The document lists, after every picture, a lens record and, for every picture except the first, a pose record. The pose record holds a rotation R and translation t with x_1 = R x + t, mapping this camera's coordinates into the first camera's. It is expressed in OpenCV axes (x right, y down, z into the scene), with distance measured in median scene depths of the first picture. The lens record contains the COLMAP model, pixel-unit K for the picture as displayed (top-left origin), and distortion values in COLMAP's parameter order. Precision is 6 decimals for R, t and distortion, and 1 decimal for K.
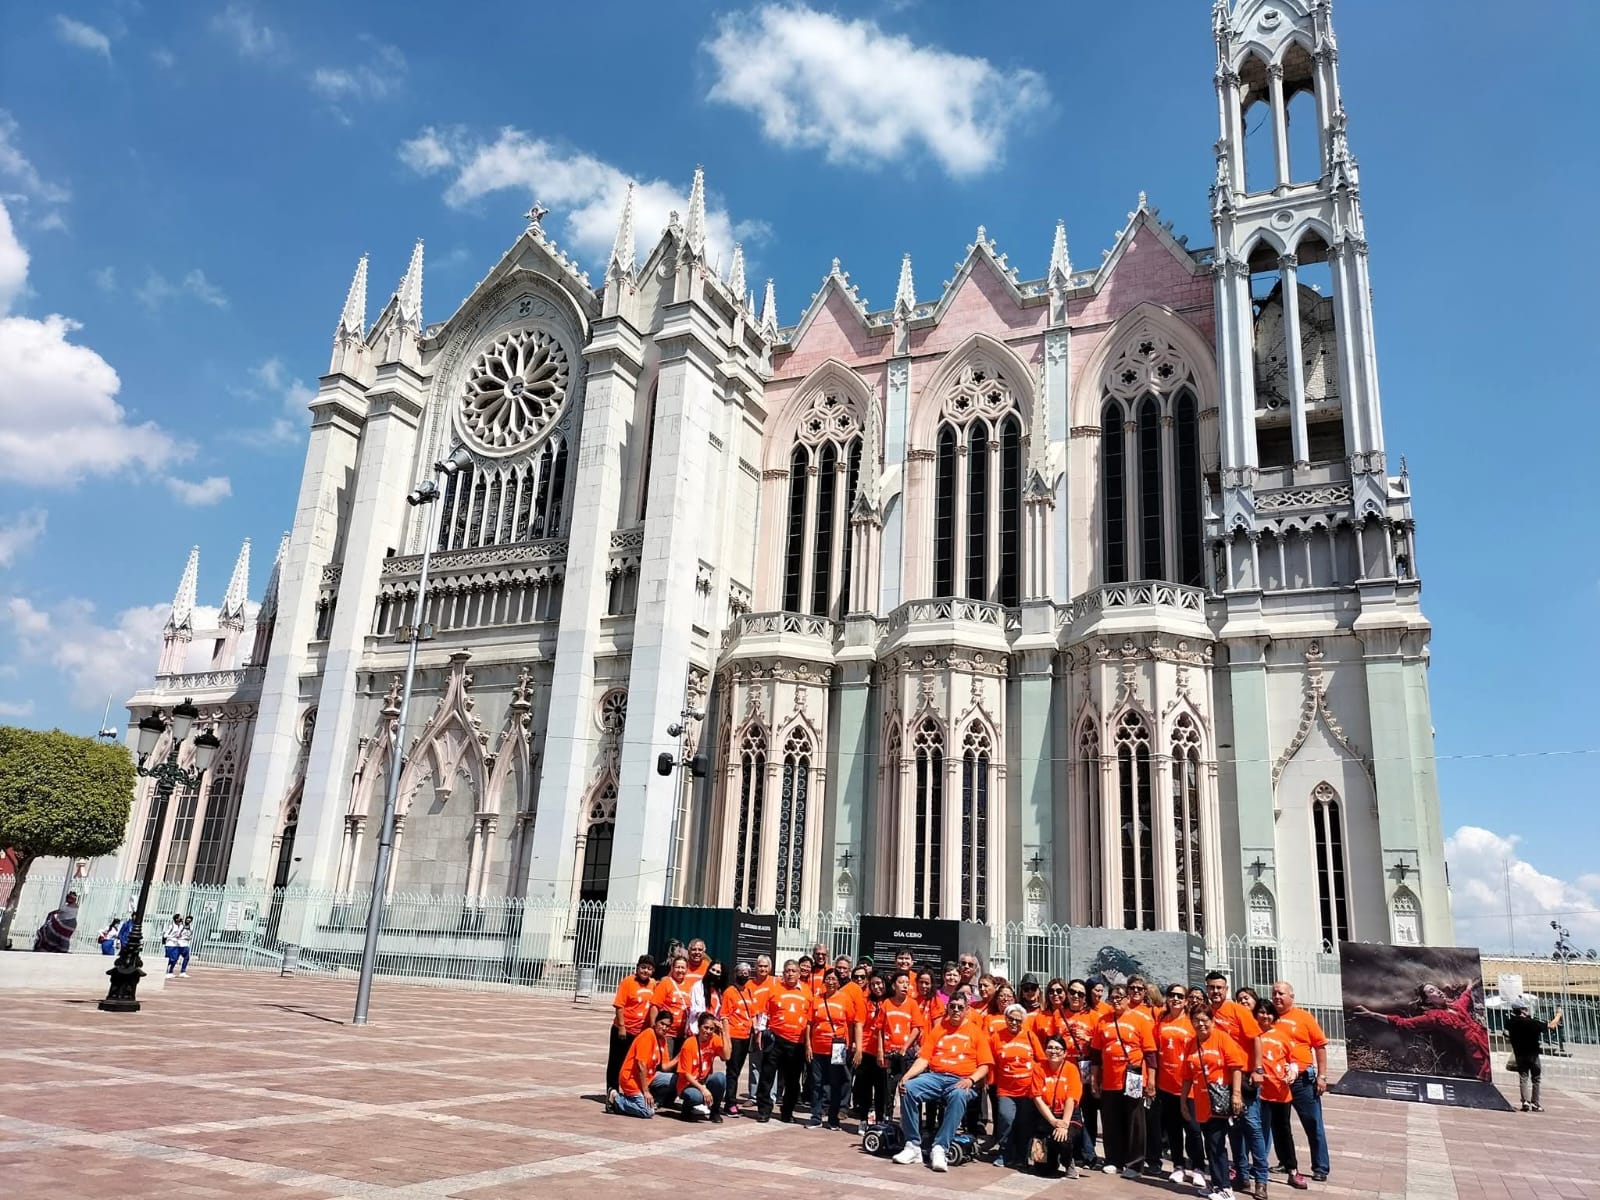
lens RADIAL K [[1213.6, 0, 800.1], [0, 1213.6, 603.1], [0, 0, 1]] dist [0.058305, -0.035755]
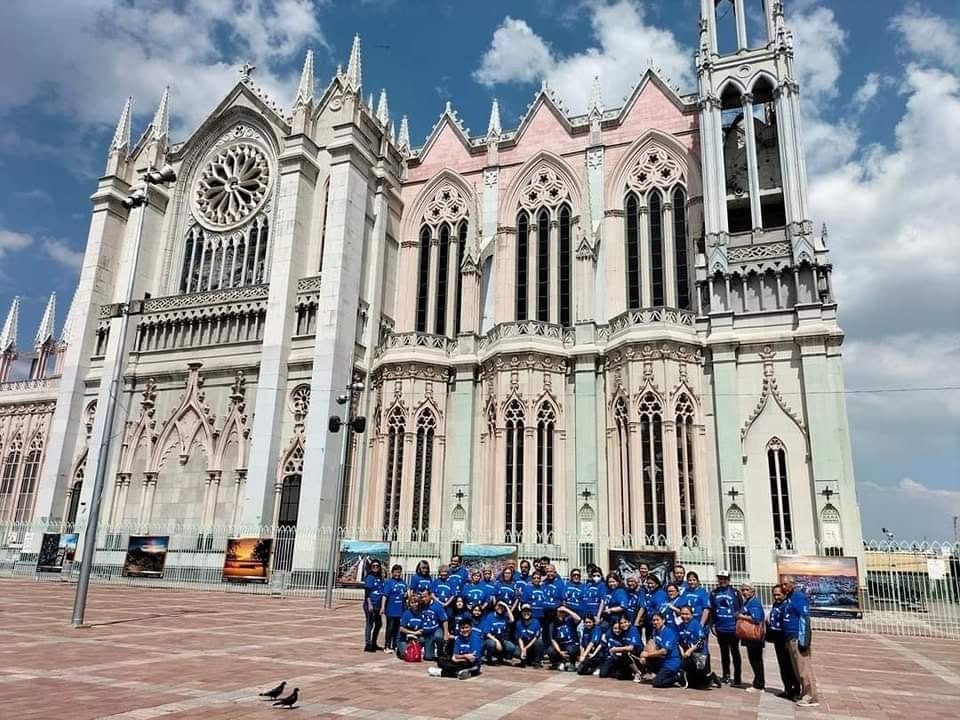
lens RADIAL K [[728.2, 0, 477.8], [0, 728.2, 361.3], [0, 0, 1]] dist [0.058305, -0.035755]
pose [[0.996998, -0.004486, 0.077291, -0.007339], [0.003157, 0.999845, 0.017305, 0.028080], [-0.077357, -0.017009, 0.996858, 0.097312]]
